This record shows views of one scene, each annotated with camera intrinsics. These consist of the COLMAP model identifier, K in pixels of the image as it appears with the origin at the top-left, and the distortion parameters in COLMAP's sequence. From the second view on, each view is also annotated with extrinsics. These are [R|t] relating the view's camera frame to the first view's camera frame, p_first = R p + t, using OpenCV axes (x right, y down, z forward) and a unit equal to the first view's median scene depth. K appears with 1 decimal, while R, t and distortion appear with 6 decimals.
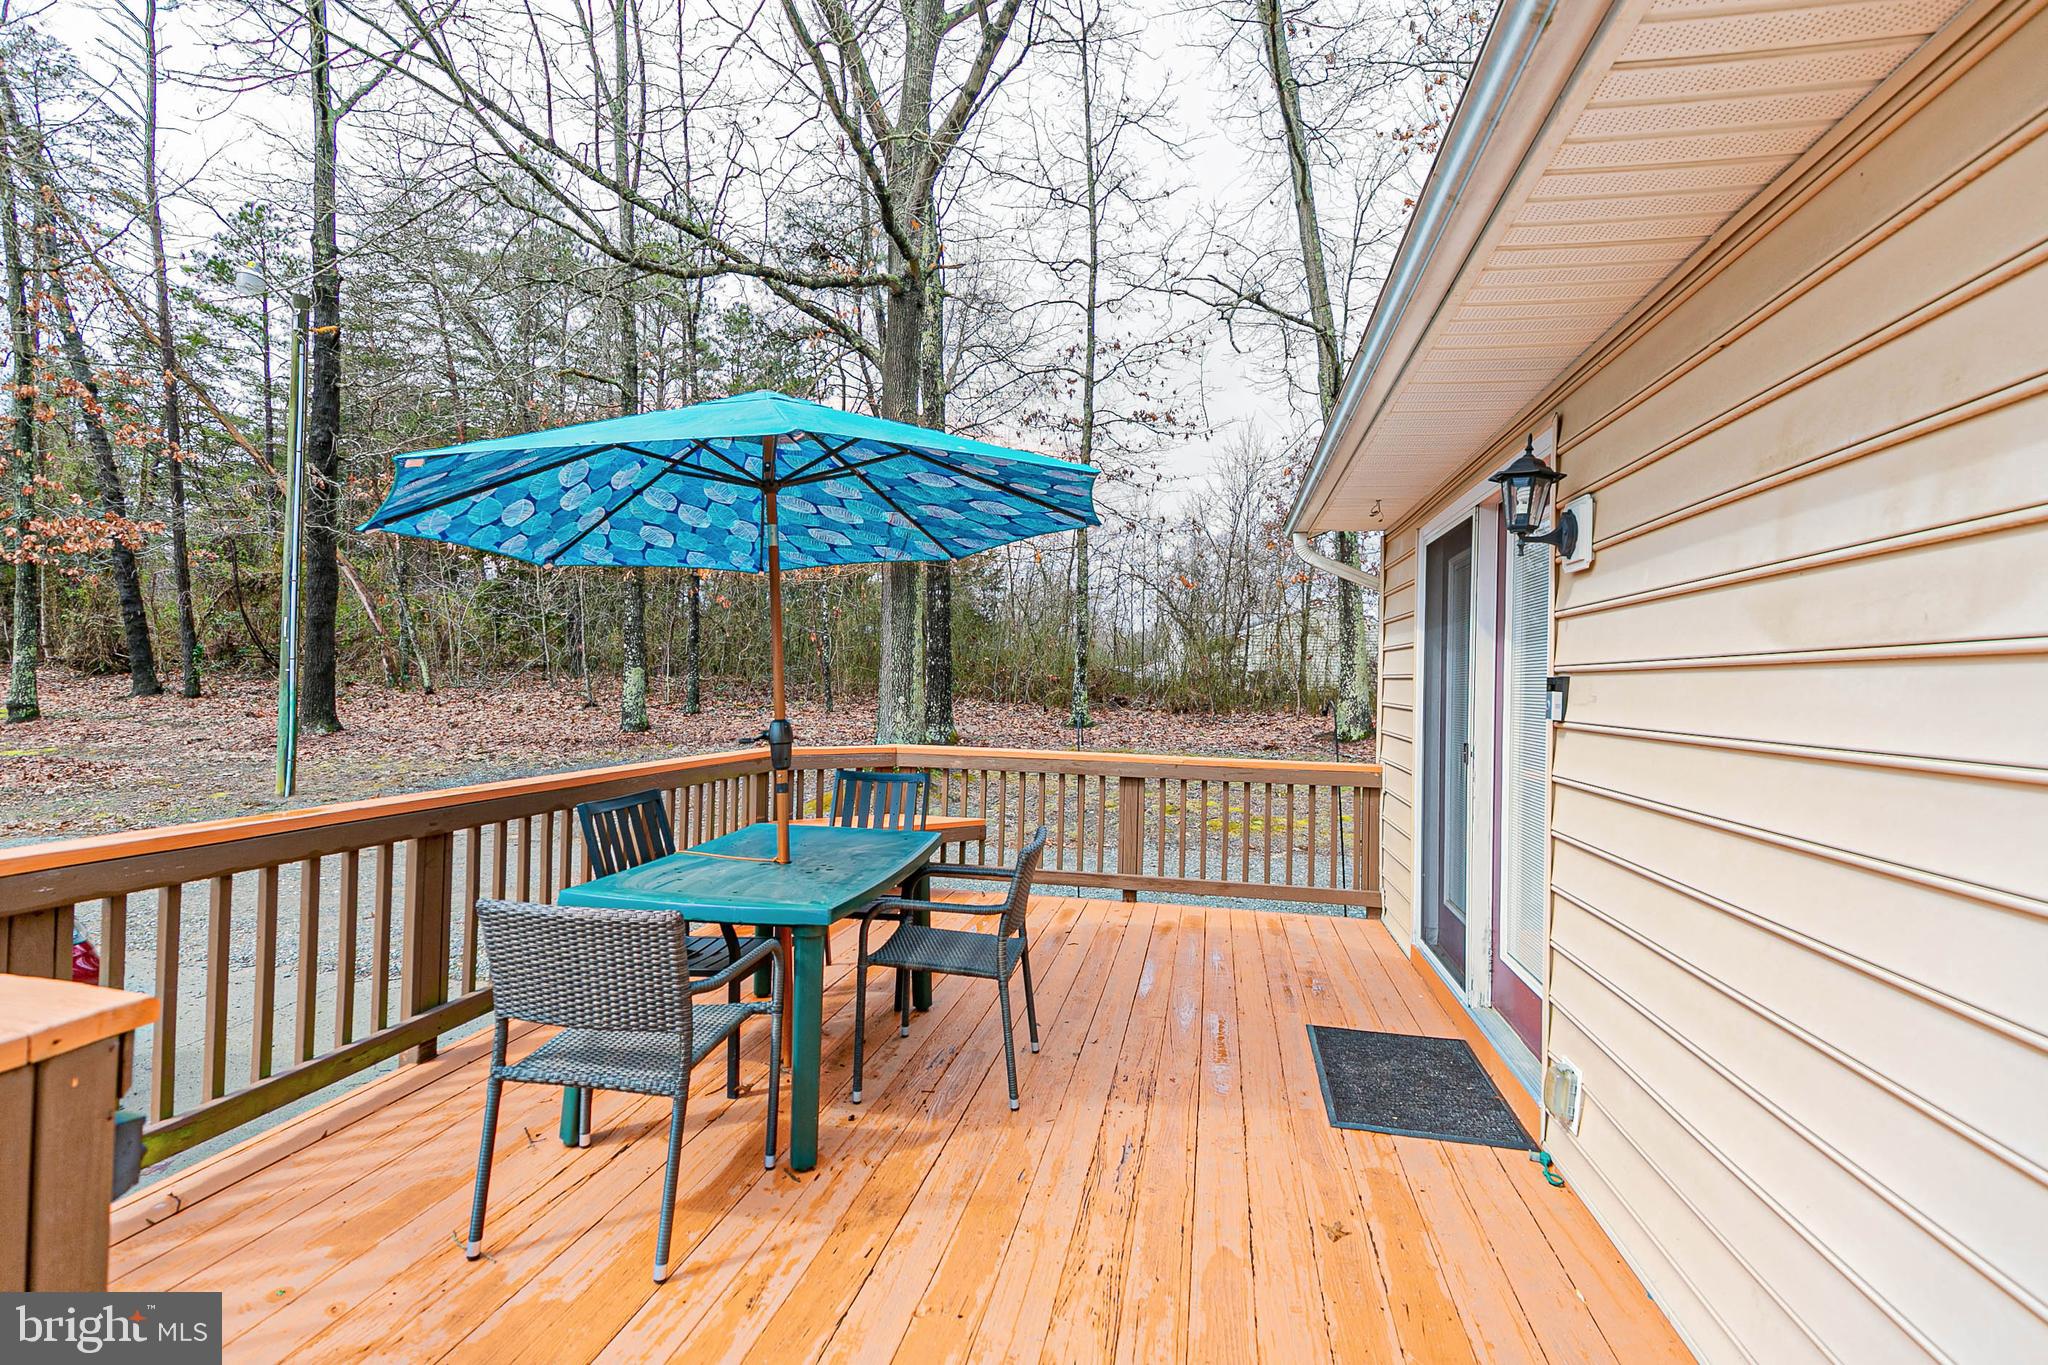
lens RADIAL K [[929.6, 0, 1016.5], [0, 929.6, 671.1], [0, 0, 1]] dist [0.002393, -0.000033]
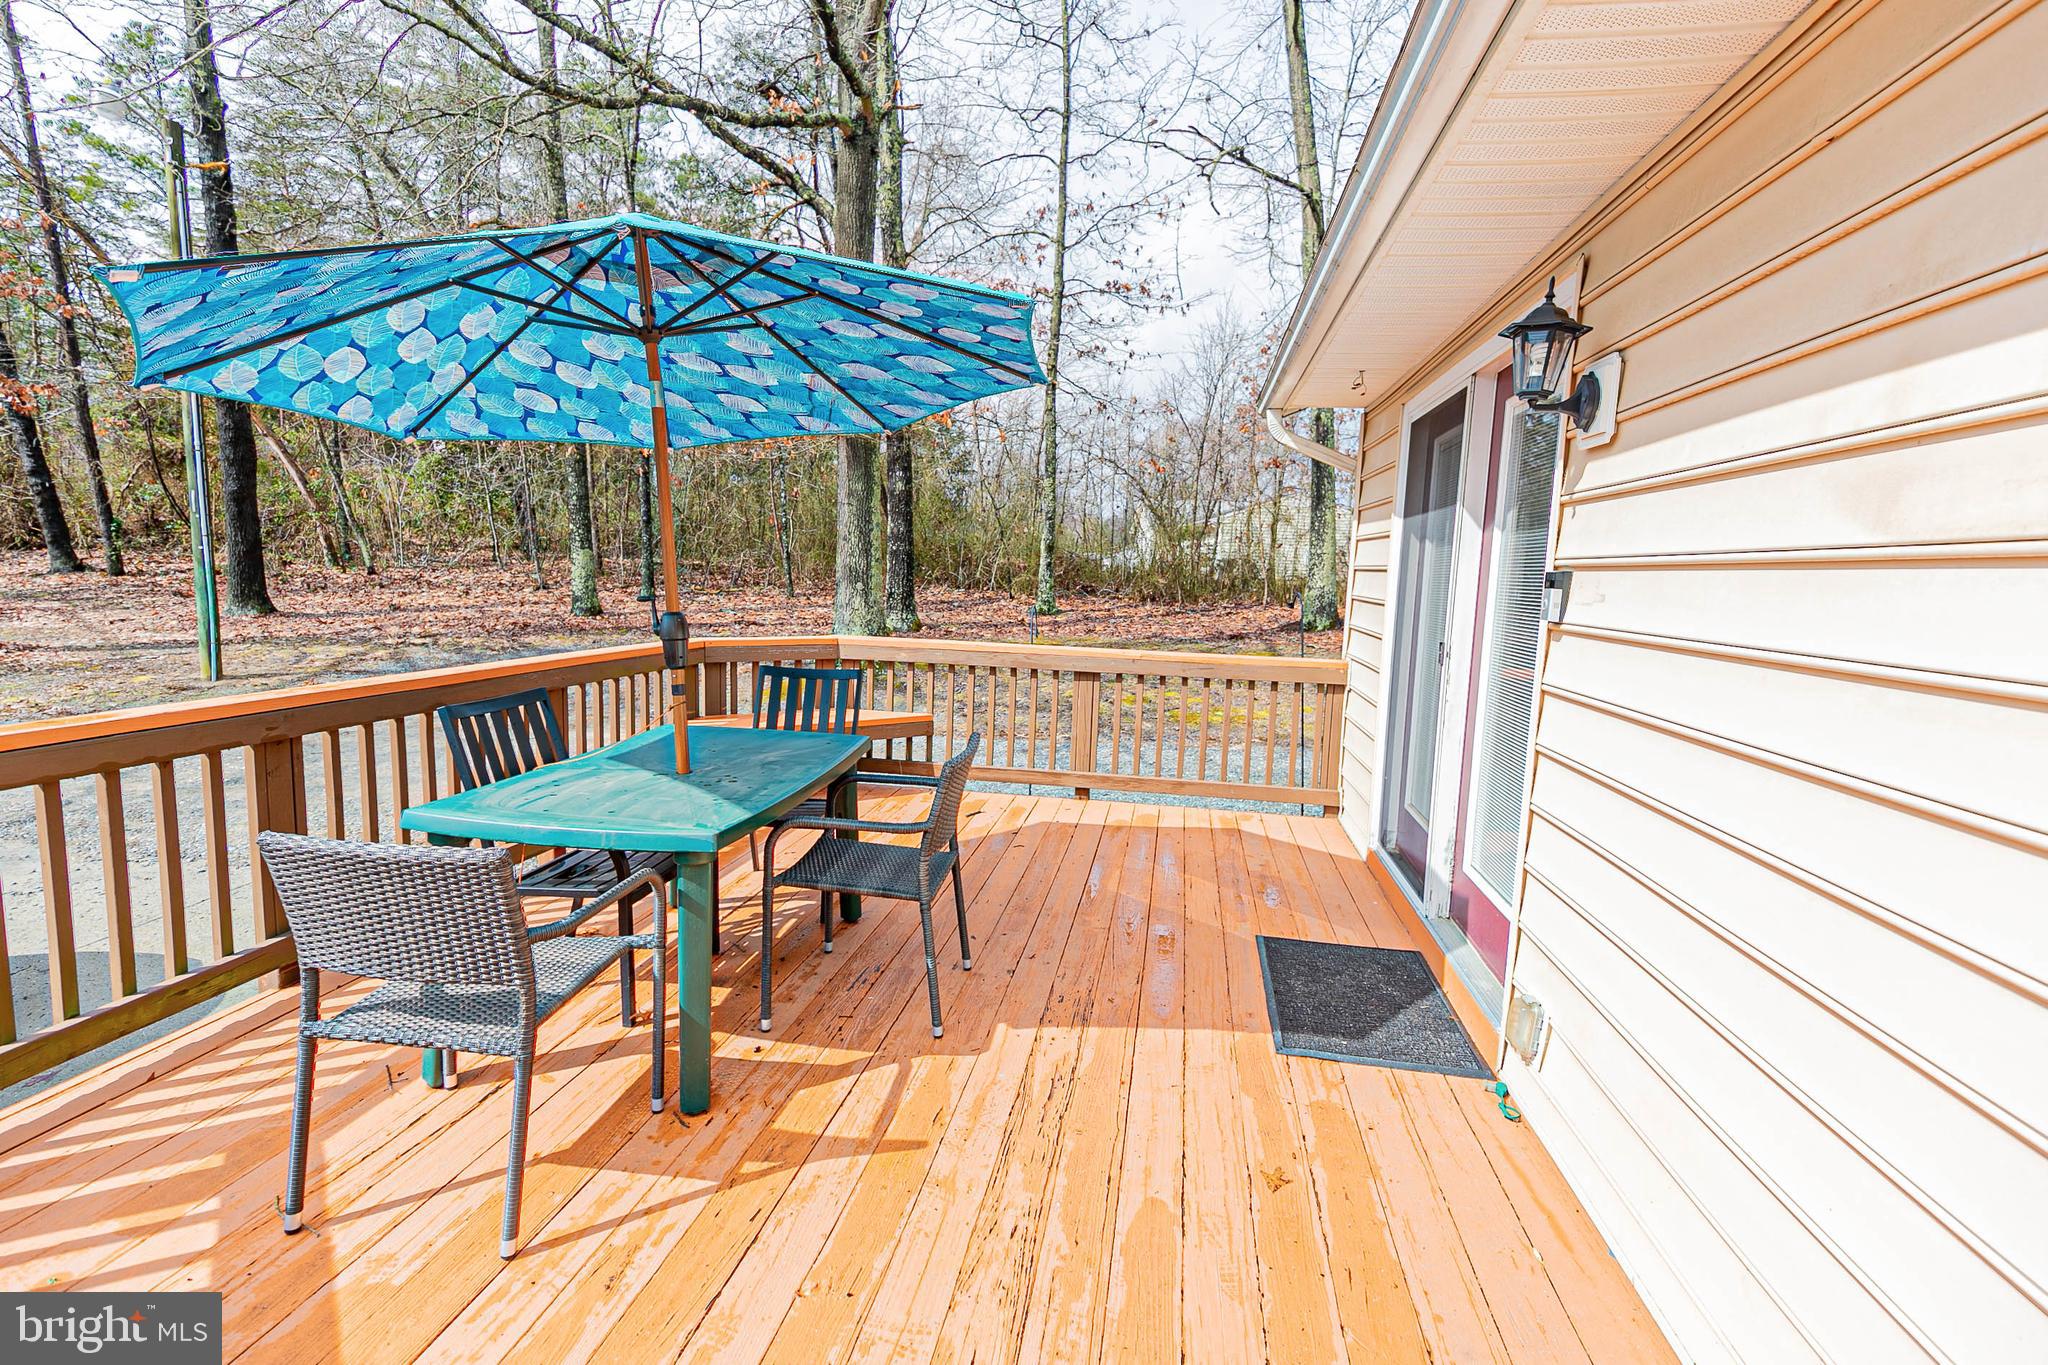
lens RADIAL K [[920.1, 0, 1017.1], [0, 920.1, 674.5], [0, 0, 1]] dist [0.002352, 0.000275]
pose [[0.999472, 0.006502, 0.031848, 0.032332], [-0.010491, 0.991881, 0.126736, -0.001650], [-0.030765, -0.127003, 0.991425, 0.098513]]
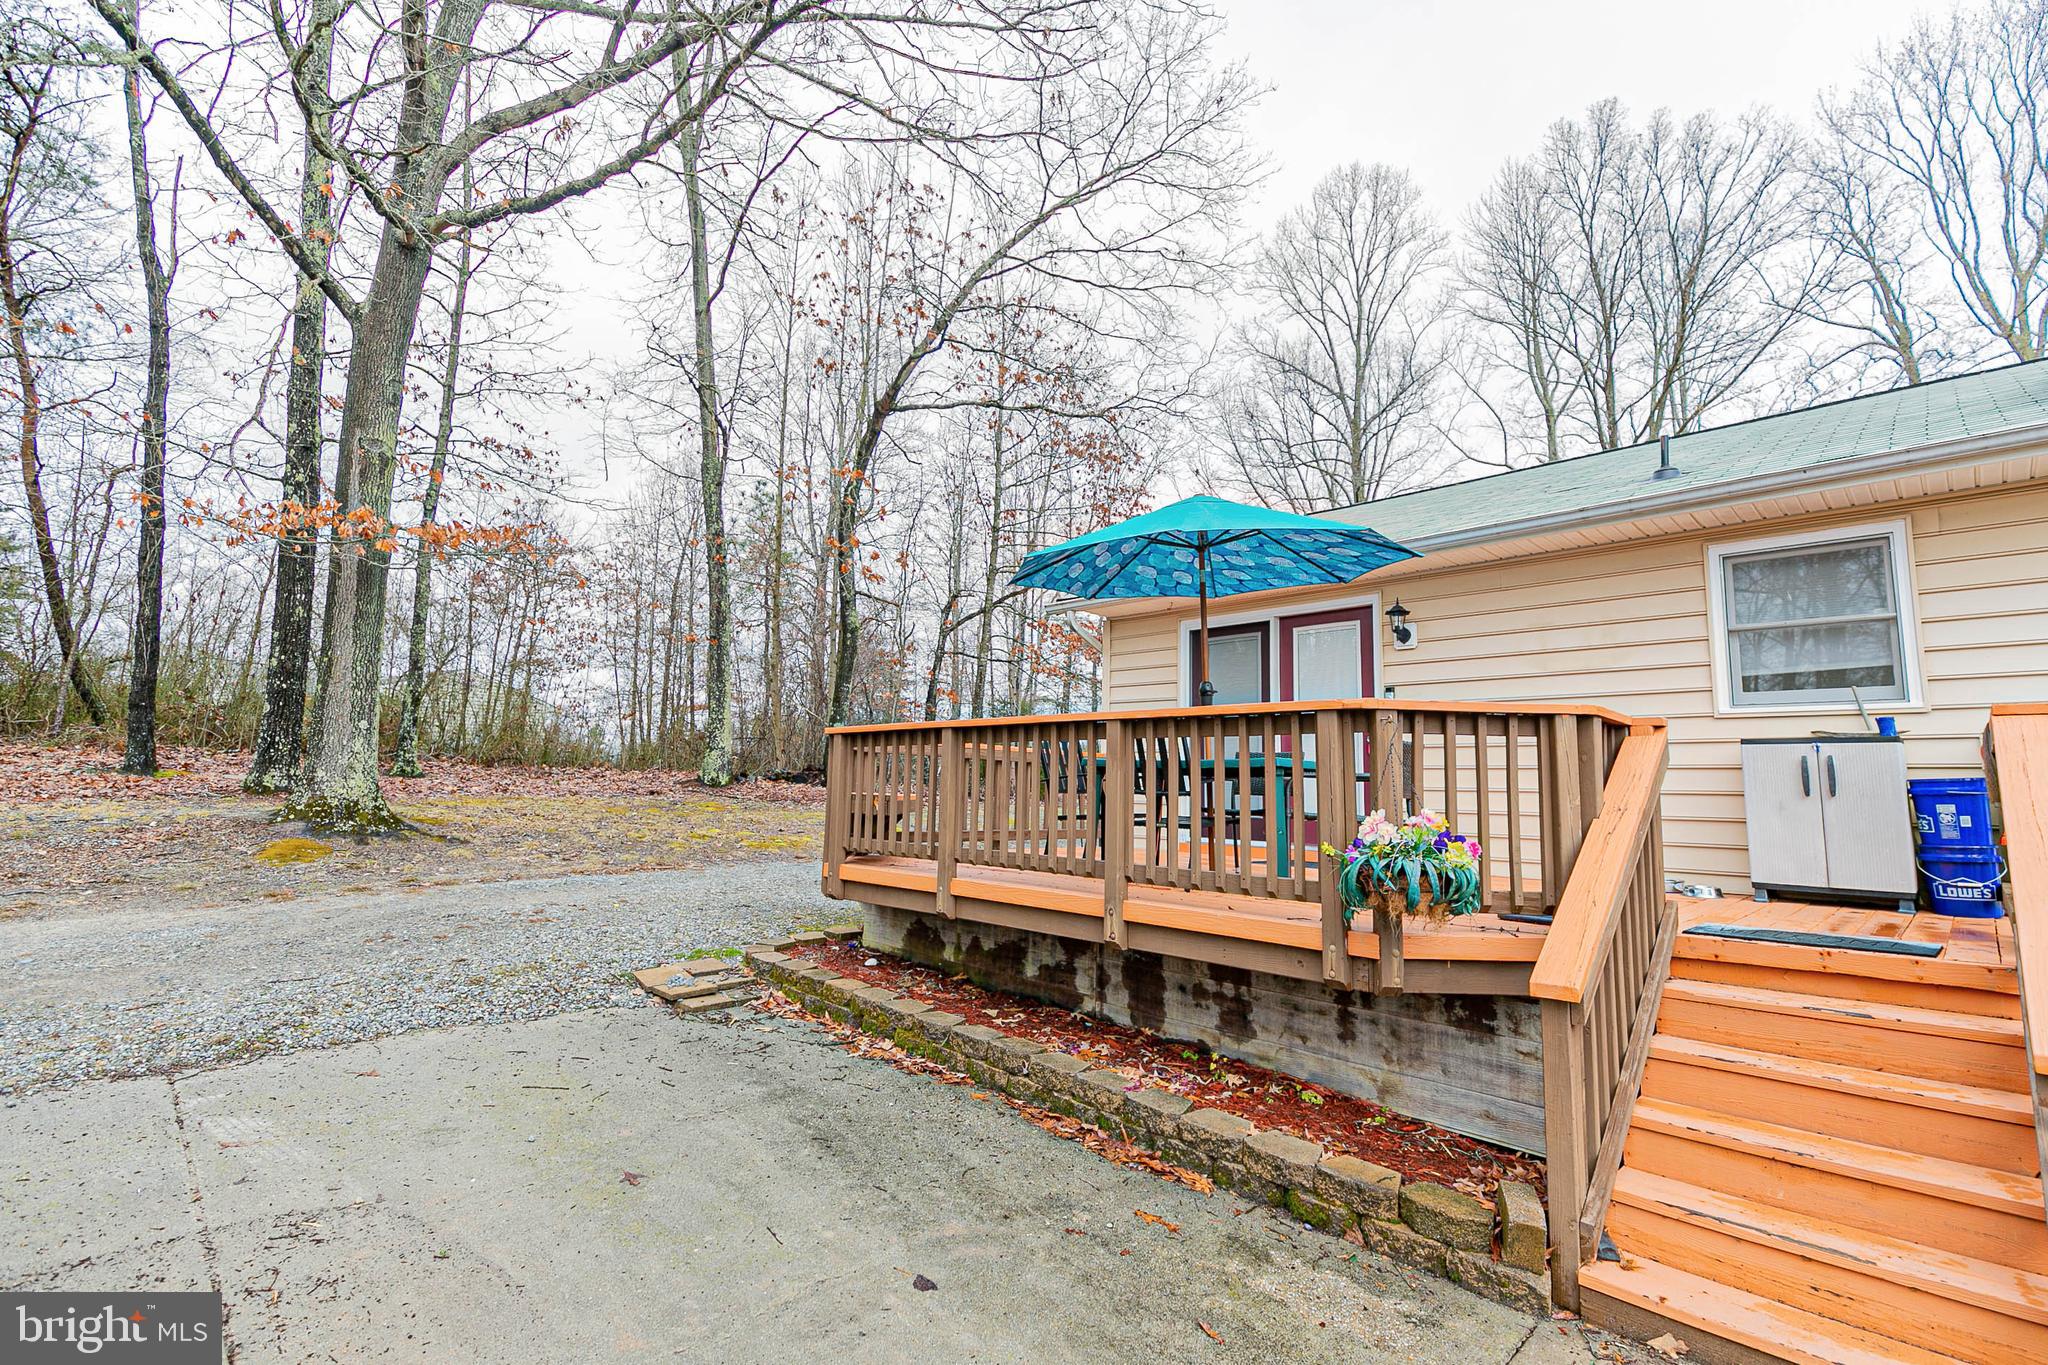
lens RADIAL K [[929.6, 0, 1016.5], [0, 929.6, 671.1], [0, 0, 1]] dist [0.002393, -0.000033]
pose [[0.560277, 0.096726, 0.822638, -1.479111], [-0.021916, 0.994542, -0.102013, 0.170196], [-0.828015, 0.039127, 0.559339, 0.249885]]
